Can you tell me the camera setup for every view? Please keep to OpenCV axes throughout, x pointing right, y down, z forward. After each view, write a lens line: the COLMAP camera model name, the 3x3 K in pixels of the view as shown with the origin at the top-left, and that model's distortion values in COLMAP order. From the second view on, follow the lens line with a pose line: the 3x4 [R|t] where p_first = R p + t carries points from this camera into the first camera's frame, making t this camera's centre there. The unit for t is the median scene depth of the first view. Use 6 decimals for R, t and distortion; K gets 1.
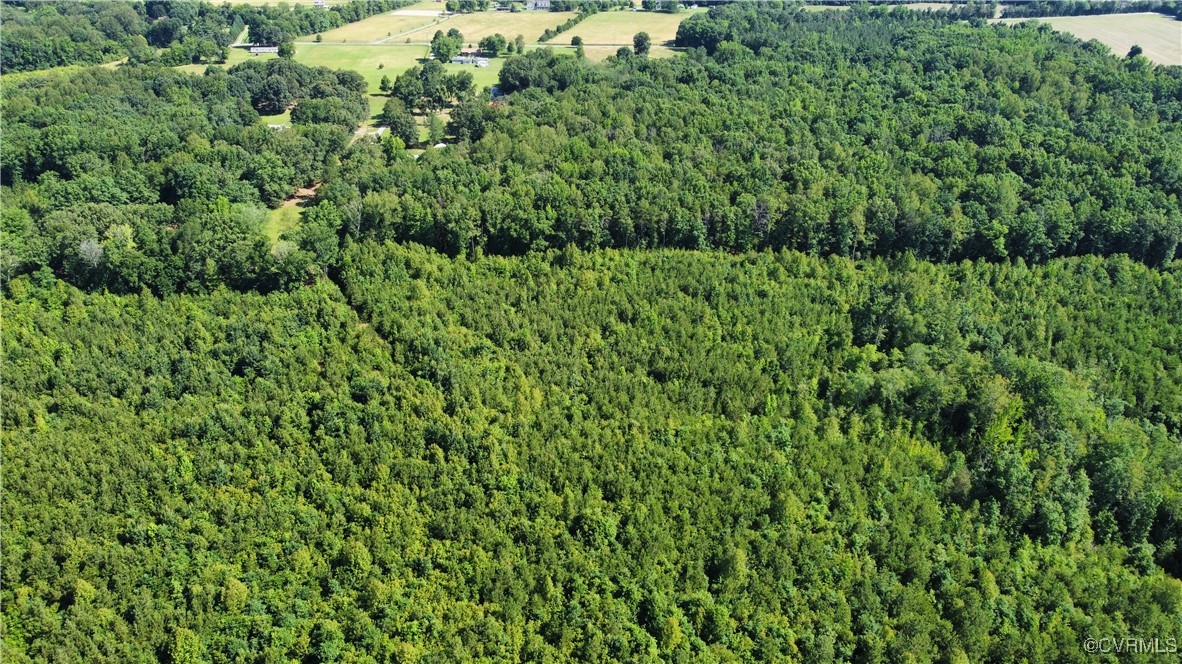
lens RADIAL K [[900.4, 0, 586.6], [0, 900.4, 333.7], [0, 0, 1]] dist [0.001008, -0.002328]
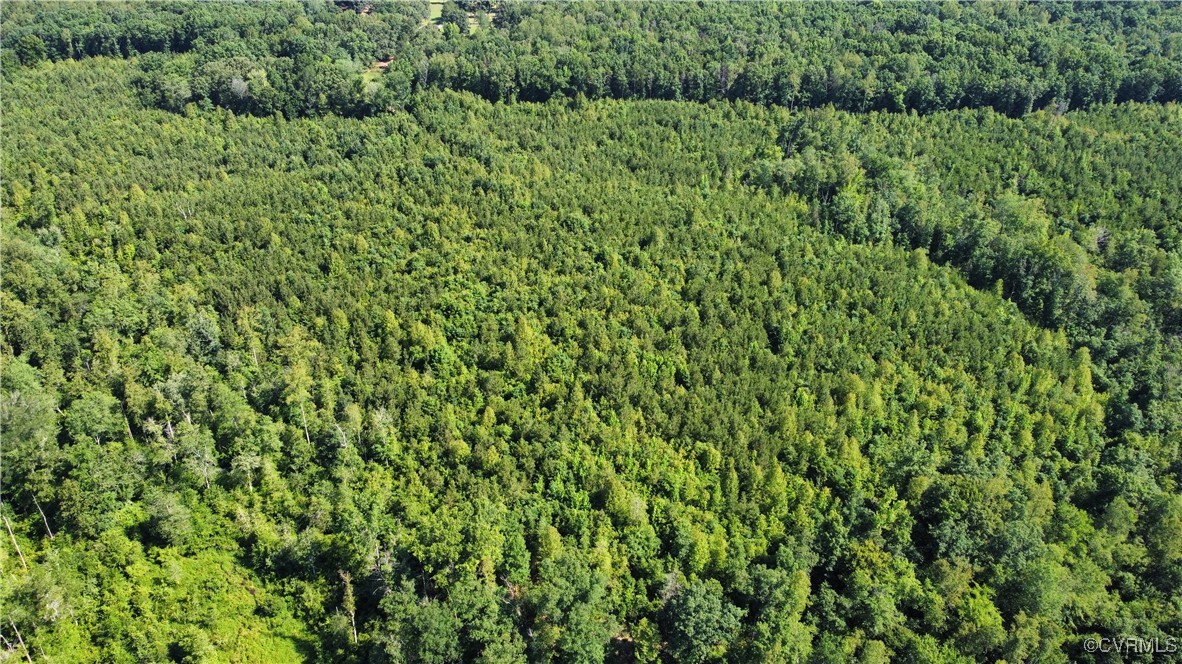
lens RADIAL K [[900.4, 0, 587.0], [0, 900.4, 331.5], [0, 0, 1]] dist [0.001008, -0.002328]
pose [[0.998536, 0.031048, -0.044284, 0.062678], [-0.028955, 0.998468, 0.047149, 0.192078], [0.045680, -0.045798, 0.997906, -0.368126]]
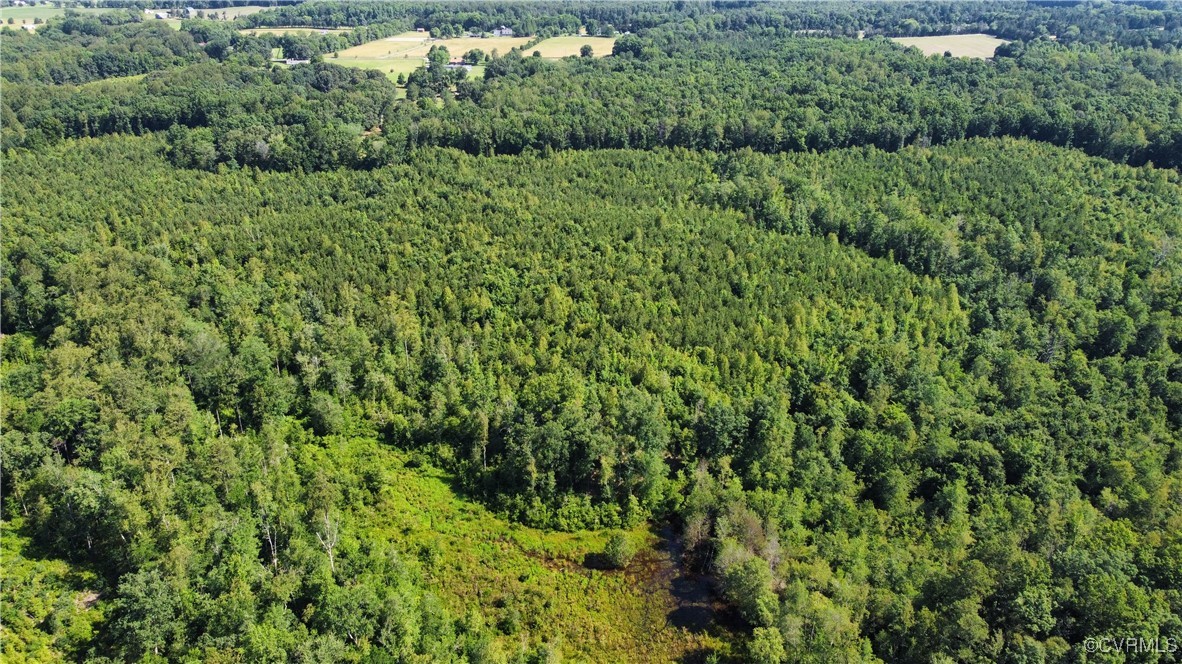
lens RADIAL K [[900.4, 0, 588.0], [0, 900.4, 332.4], [0, 0, 1]] dist [0.001008, -0.002328]
pose [[0.998136, -0.026973, 0.054747, -0.042402], [0.029890, 0.998138, -0.053179, 0.328036], [-0.053211, 0.054717, 0.997083, -0.627692]]
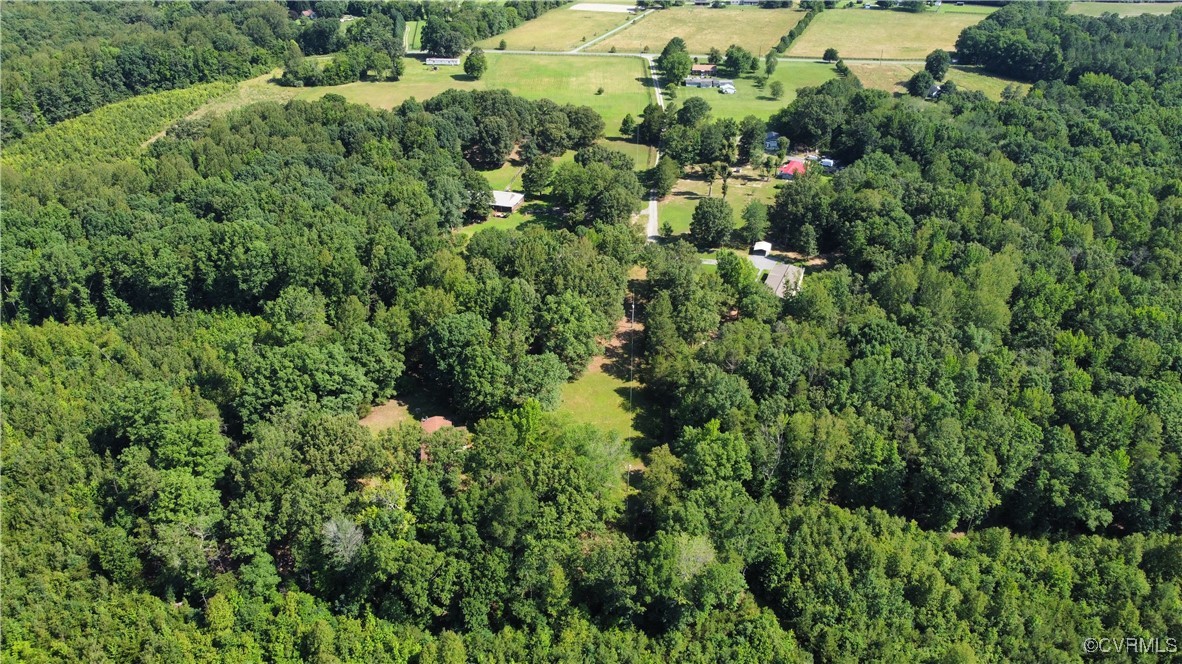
lens RADIAL K [[900.4, 0, 587.9], [0, 900.4, 332.8], [0, 0, 1]] dist [0.001008, -0.002328]
pose [[0.996300, 0.039350, -0.076401, -0.331877], [-0.036804, 0.998728, 0.034452, -0.222687], [0.077660, -0.031512, 0.996482, 0.422896]]
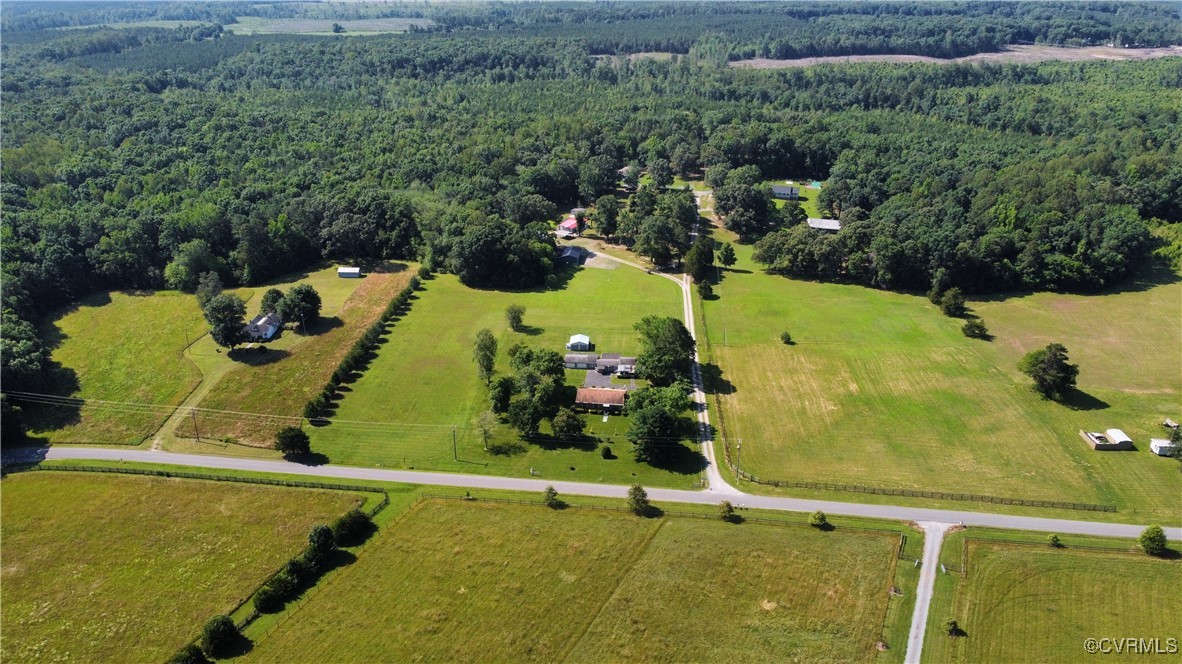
lens RADIAL K [[900.4, 0, 590.9], [0, 900.4, 330.4], [0, 0, 1]] dist [0.001008, -0.002328]
pose [[-0.992872, -0.042813, 0.111228, -0.343893], [0.058147, 0.640638, 0.765638, -1.314586], [-0.104036, 0.766648, -0.633583, 2.551854]]
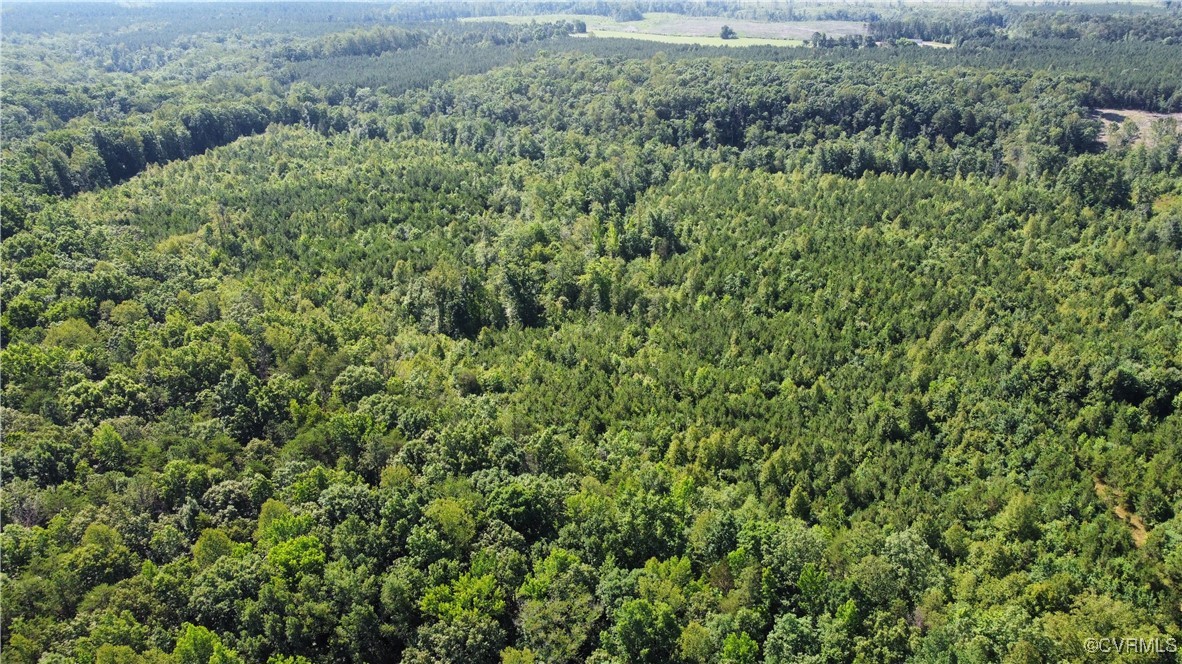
lens RADIAL K [[900.4, 0, 589.9], [0, 900.4, 331.8], [0, 0, 1]] dist [0.001008, -0.002328]
pose [[-0.784306, -0.237221, 0.573228, -0.291047], [0.290018, 0.676614, 0.676818, -0.918214], [-0.548410, 0.697079, -0.461874, 1.875876]]
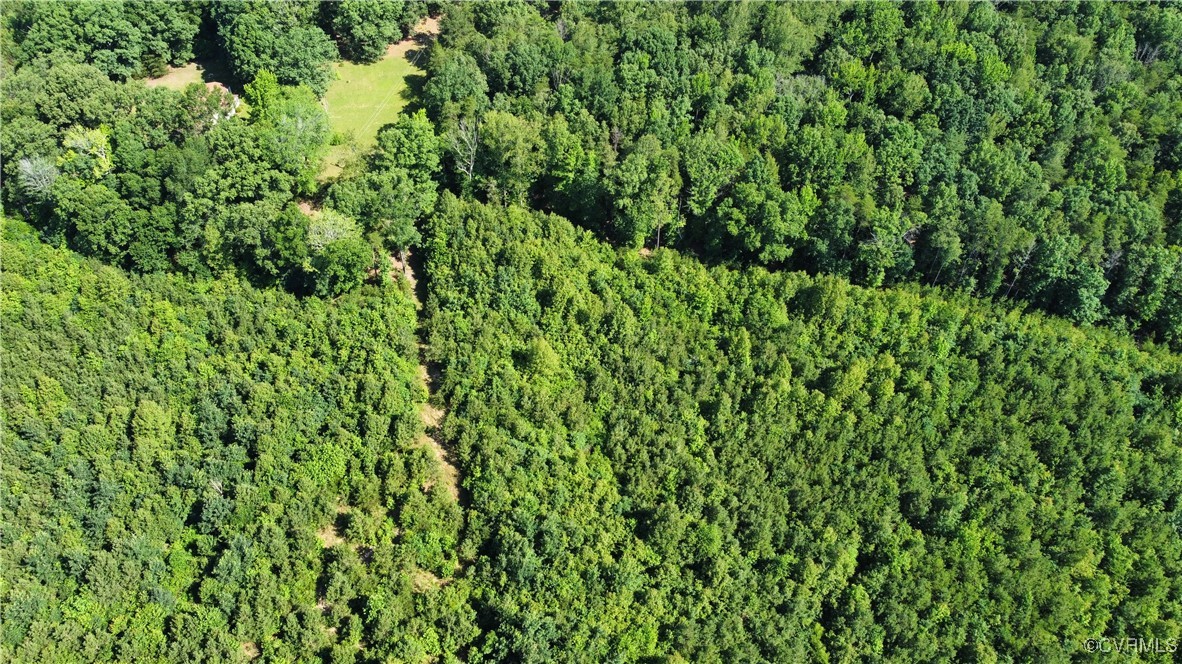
lens RADIAL K [[900.4, 0, 586.9], [0, 900.4, 332.7], [0, 0, 1]] dist [0.001008, -0.002328]
pose [[0.964252, 0.199262, -0.174680, -0.058150], [-0.128771, 0.928489, 0.348318, -0.232349], [0.231595, -0.313372, 0.920957, 0.448855]]
